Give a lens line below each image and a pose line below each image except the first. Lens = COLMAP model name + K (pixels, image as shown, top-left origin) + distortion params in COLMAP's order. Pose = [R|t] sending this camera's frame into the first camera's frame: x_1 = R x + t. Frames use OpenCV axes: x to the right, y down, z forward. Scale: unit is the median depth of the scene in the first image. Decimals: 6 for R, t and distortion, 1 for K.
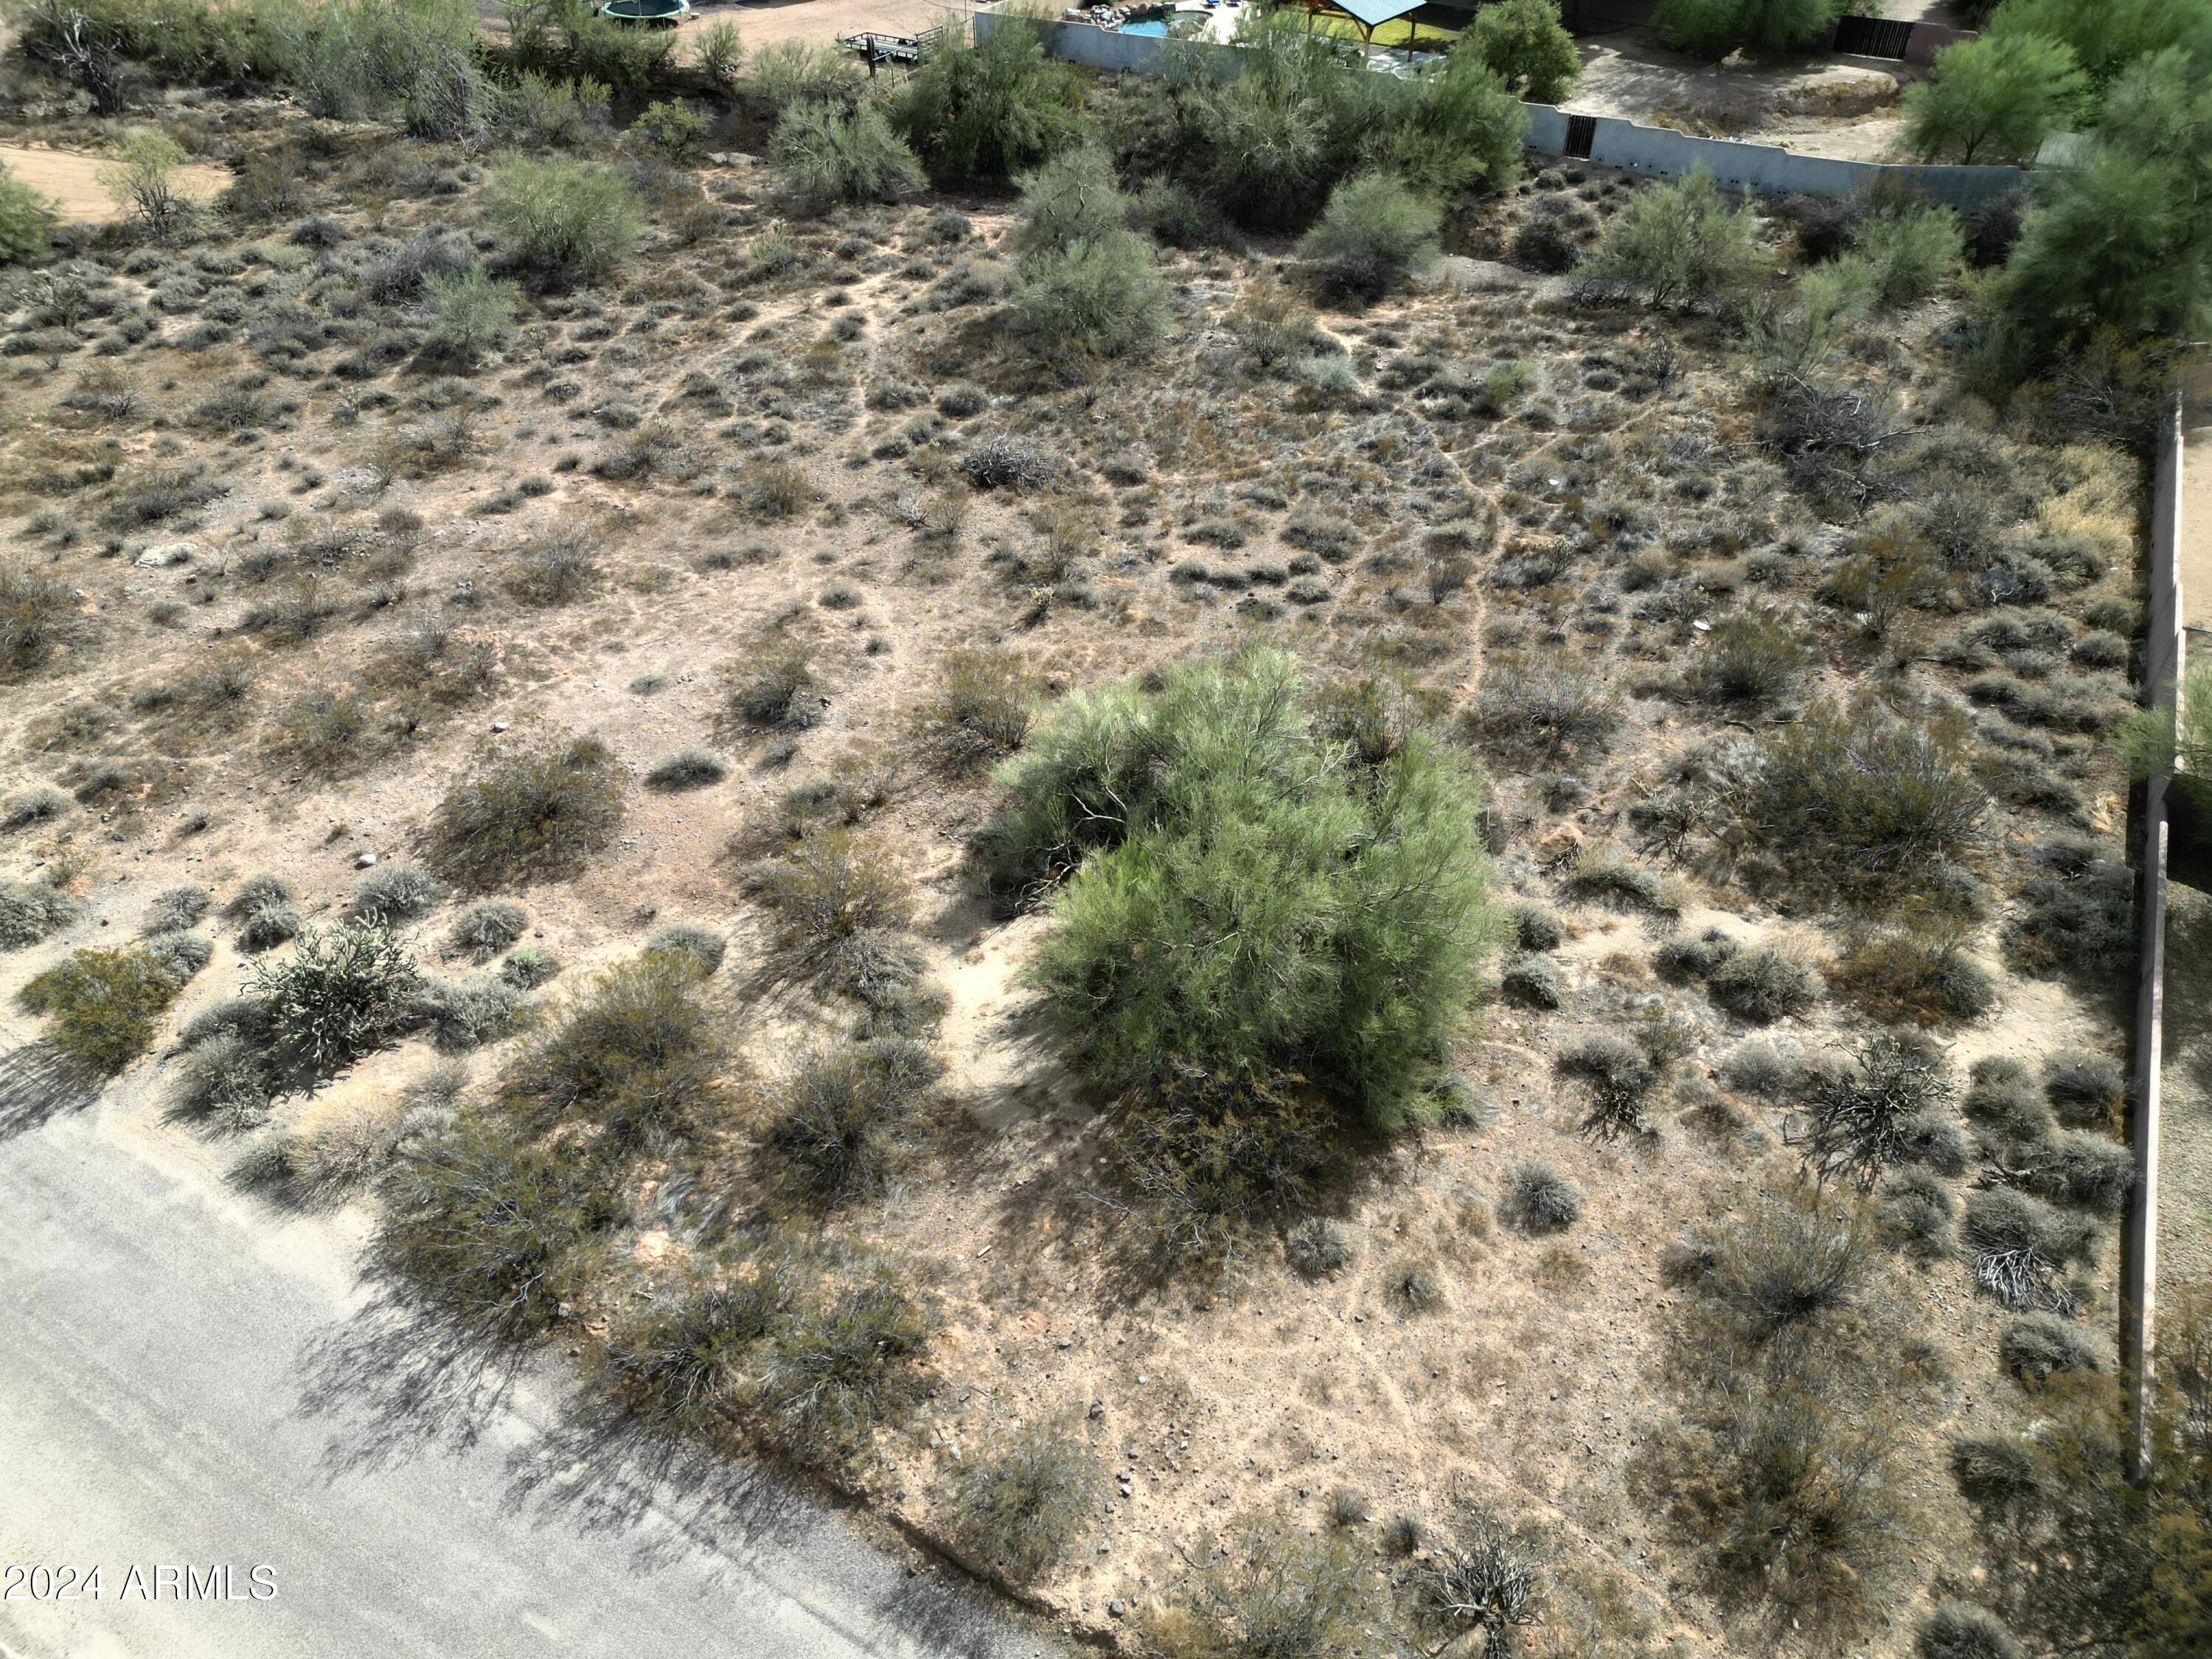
lens RADIAL K [[1539.9, 0, 1097.7], [0, 1539.9, 842.6], [0, 0, 1]] dist [0.060157, -0.047723]
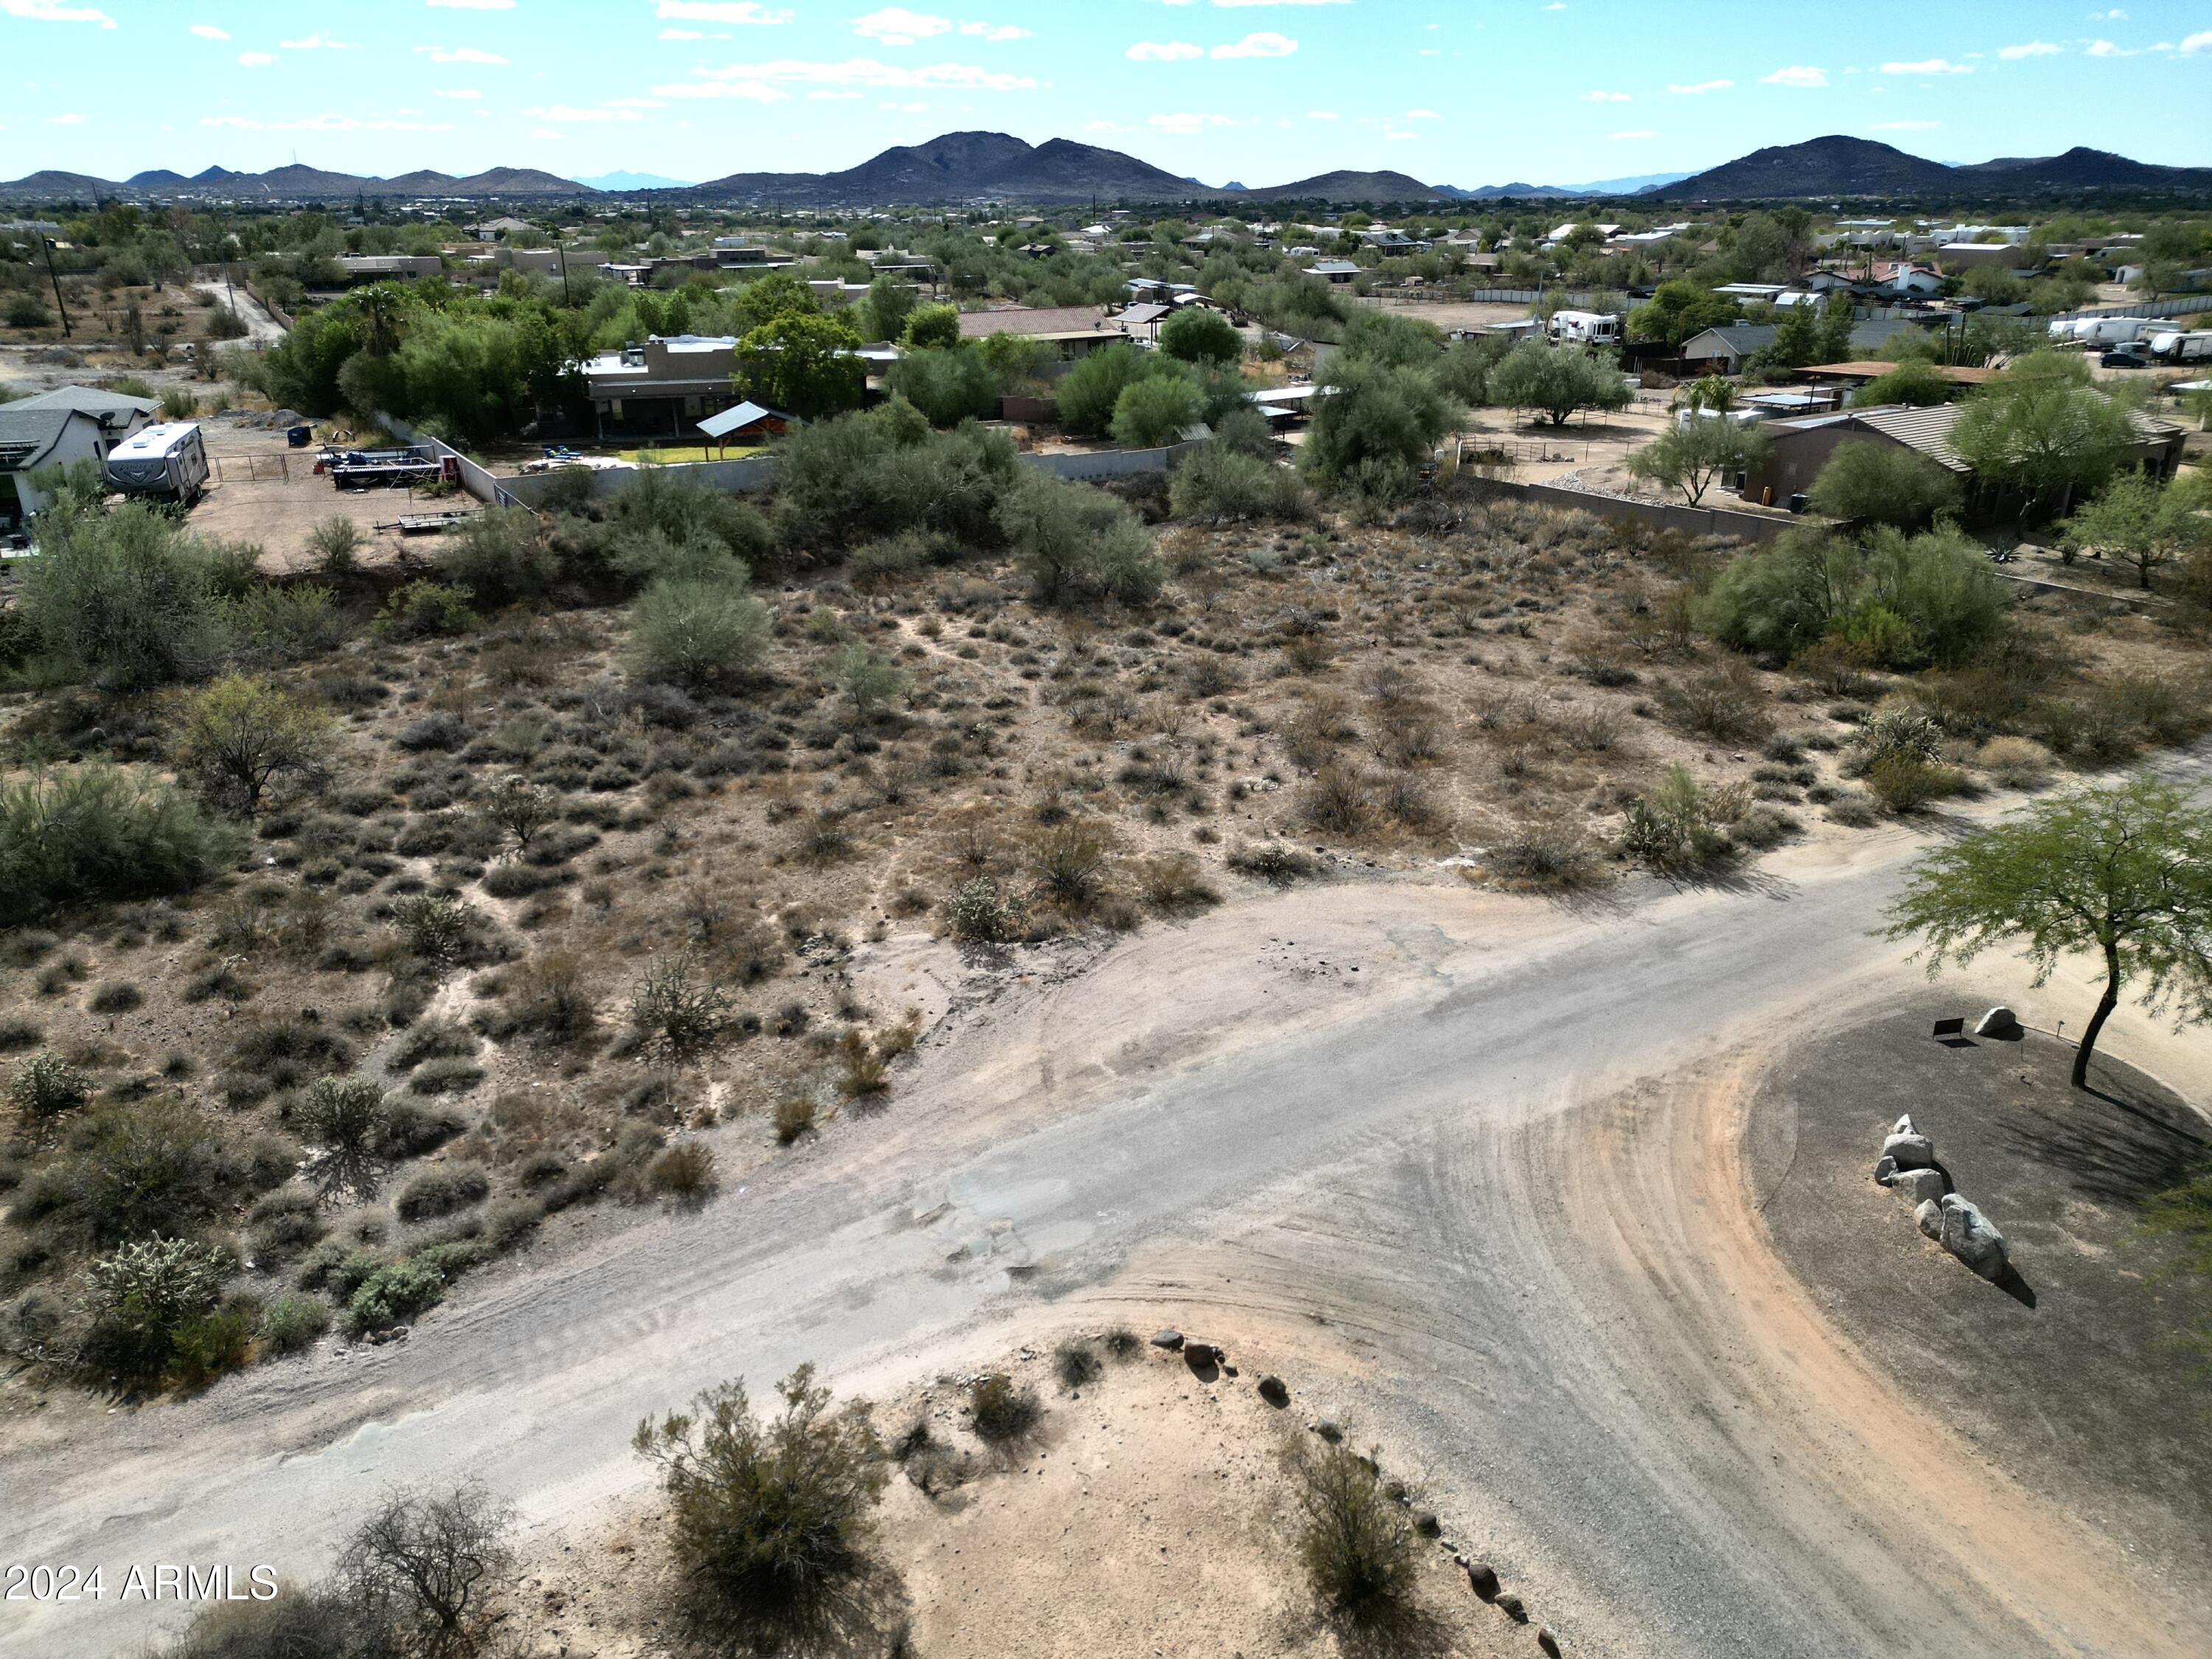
lens RADIAL K [[1539.9, 0, 1106.9], [0, 1539.9, 818.9], [0, 0, 1]] dist [0.060157, -0.047723]
pose [[0.485751, -0.322472, 0.812439, -1.726118], [0.552807, 0.833309, 0.000237, -0.241242], [-0.677090, 0.449007, 0.583046, 0.445619]]
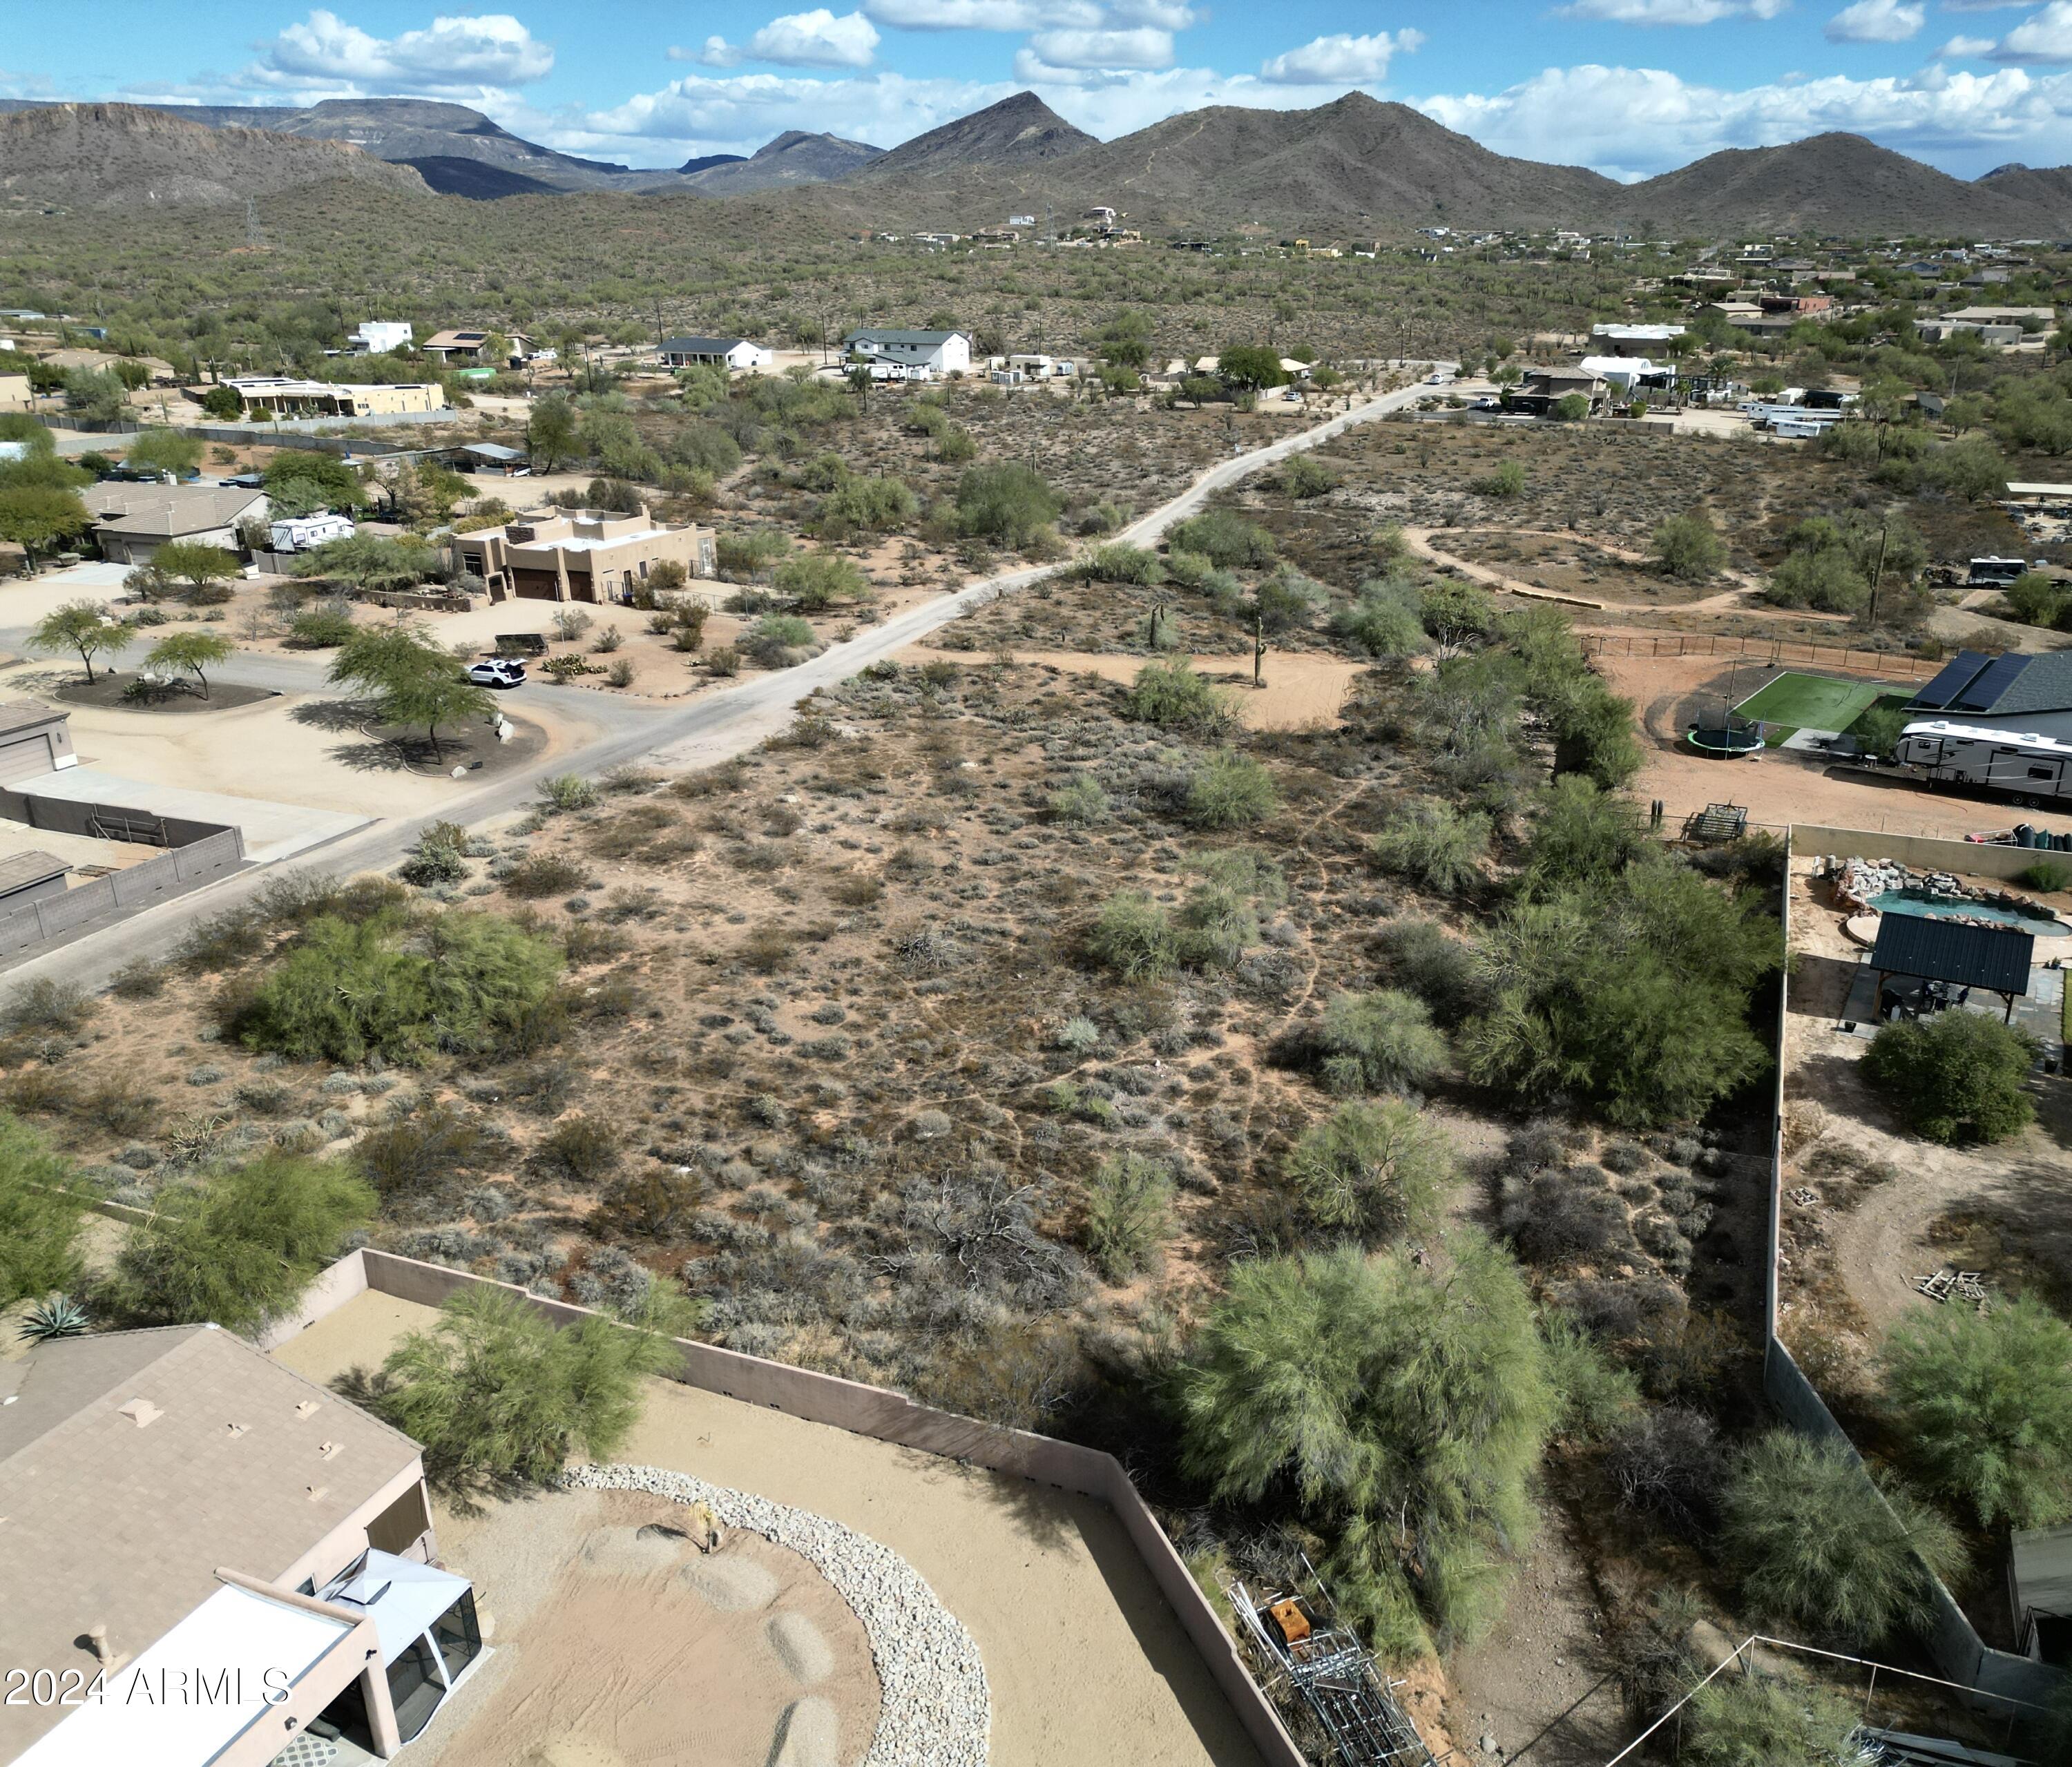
lens RADIAL K [[1638.8, 0, 1188.4], [0, 1638.8, 895.8], [0, 0, 1]] dist [0.051602, -0.032968]
pose [[0.161011, 0.368924, -0.915407, 1.877267], [-0.631702, 0.751156, 0.191618, -0.974216], [0.758306, 0.547412, 0.353994, 0.723578]]
